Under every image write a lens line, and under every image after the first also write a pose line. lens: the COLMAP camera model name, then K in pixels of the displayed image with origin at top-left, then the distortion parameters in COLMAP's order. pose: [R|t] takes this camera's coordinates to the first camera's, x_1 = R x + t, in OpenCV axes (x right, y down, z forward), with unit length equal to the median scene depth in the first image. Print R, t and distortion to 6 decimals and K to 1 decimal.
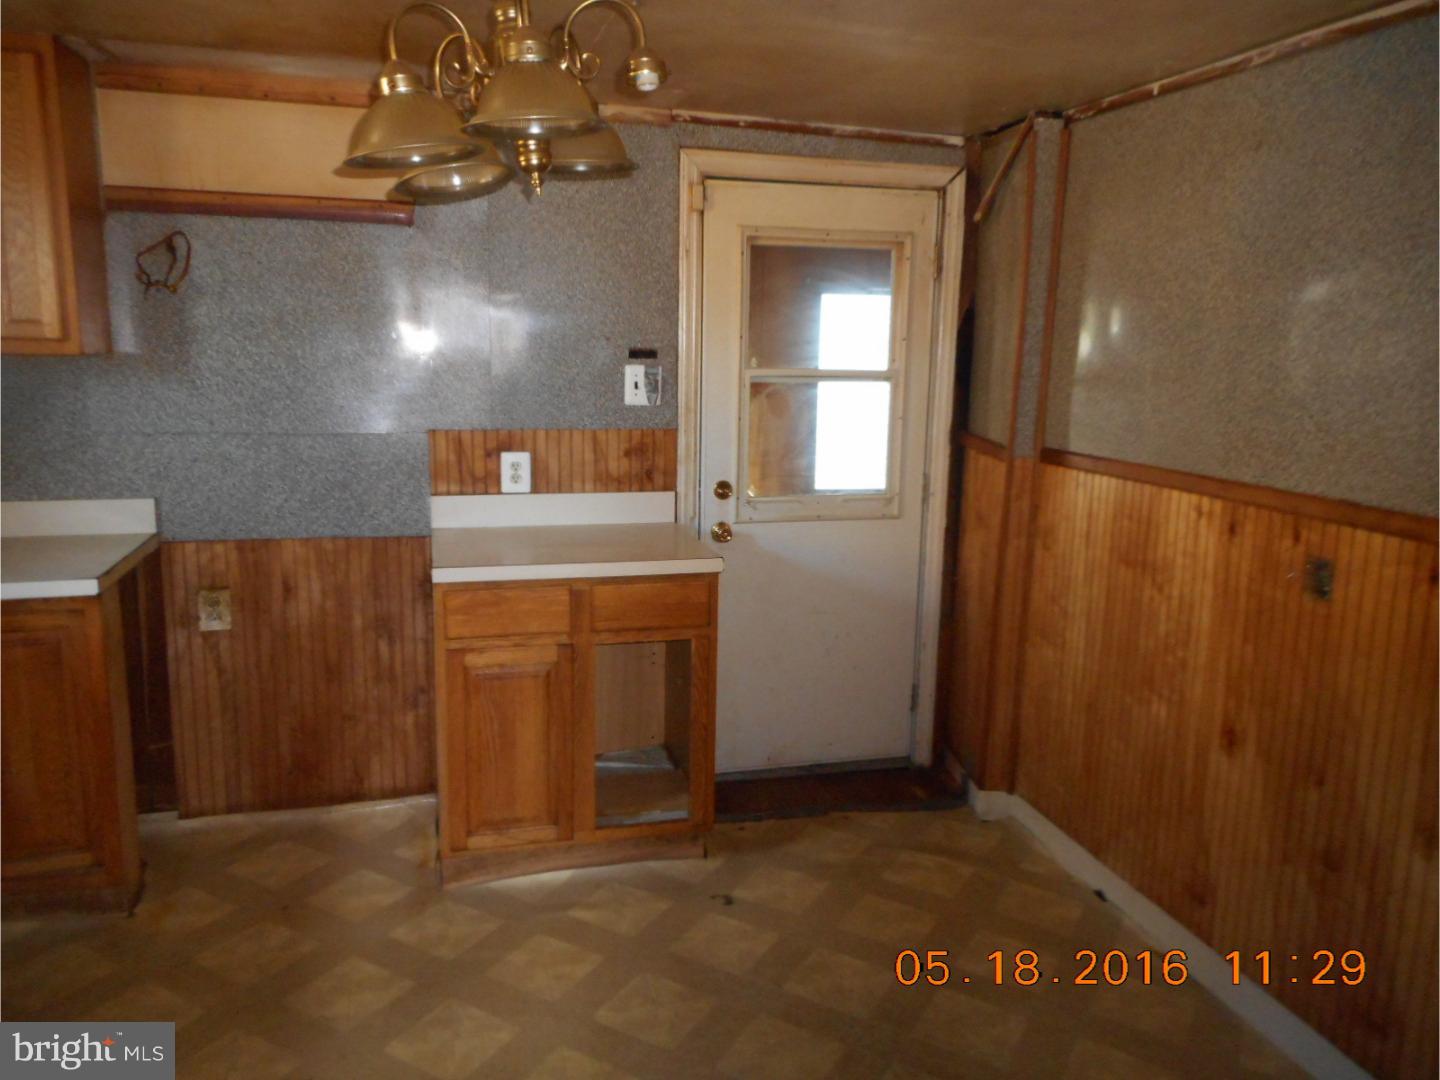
lens RADIAL K [[1087.3, 0, 720.0], [0, 1087.3, 540.0], [0, 0, 1]] dist [-0.004553, 0.004145]
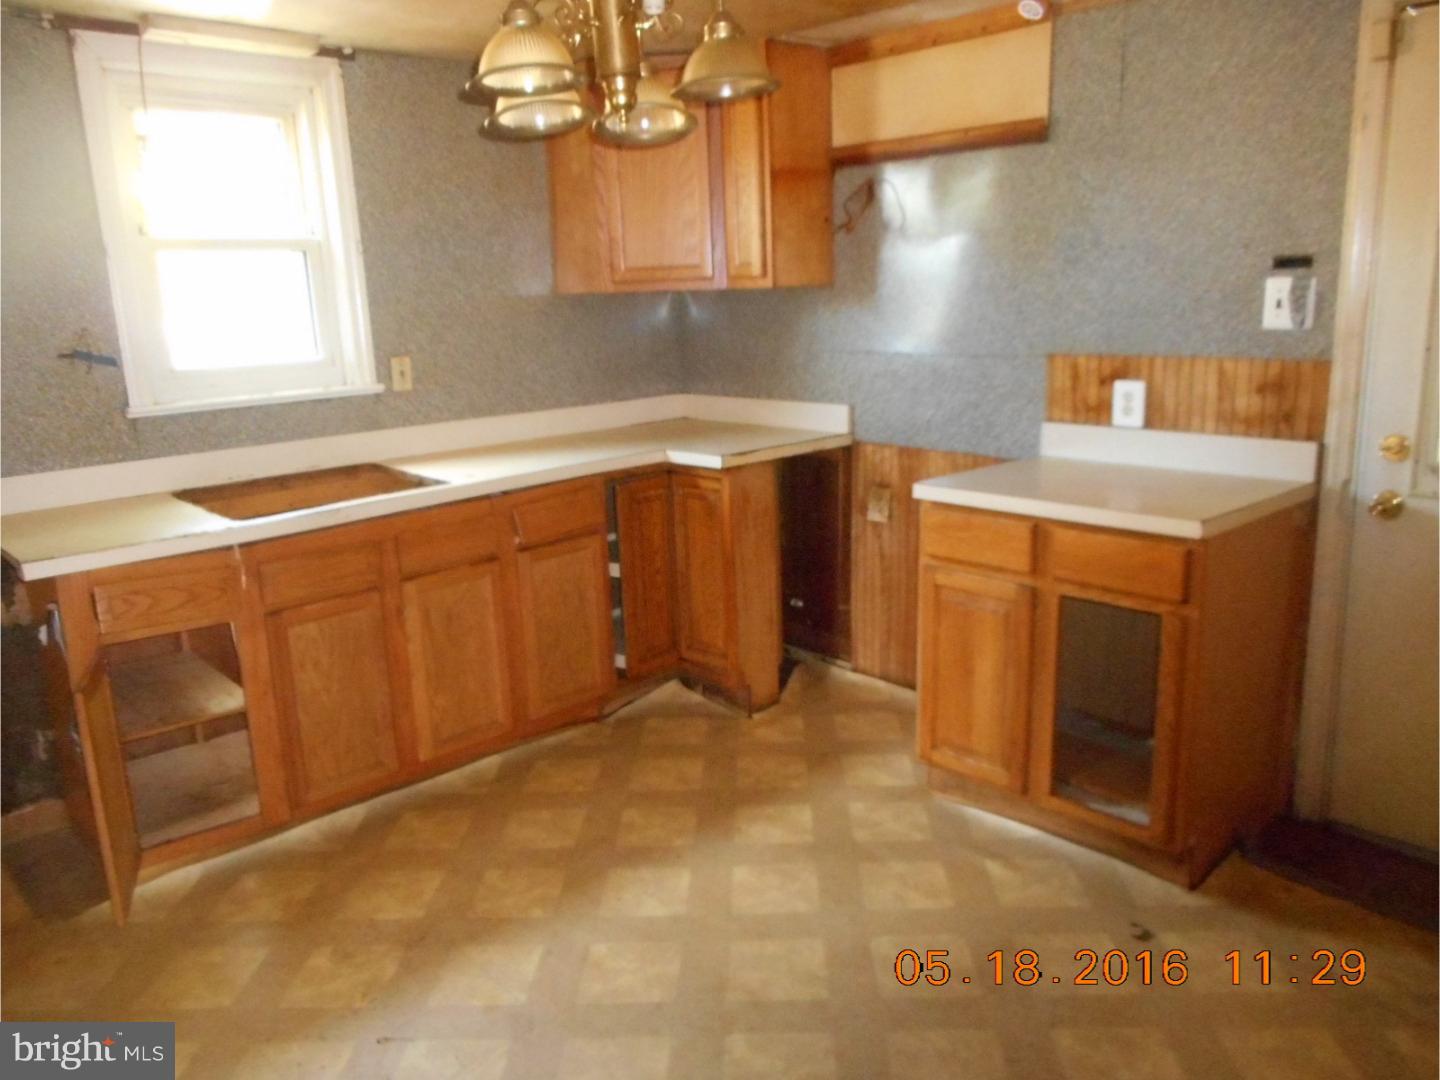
lens RADIAL K [[1087.3, 0, 720.0], [0, 1087.3, 540.0], [0, 0, 1]] dist [-0.004553, 0.004145]
pose [[0.460499, 0.168479, -0.871525, 0.472114], [-0.119276, 0.984663, 0.127327, -0.025660], [0.879610, 0.045318, 0.473531, 0.285483]]
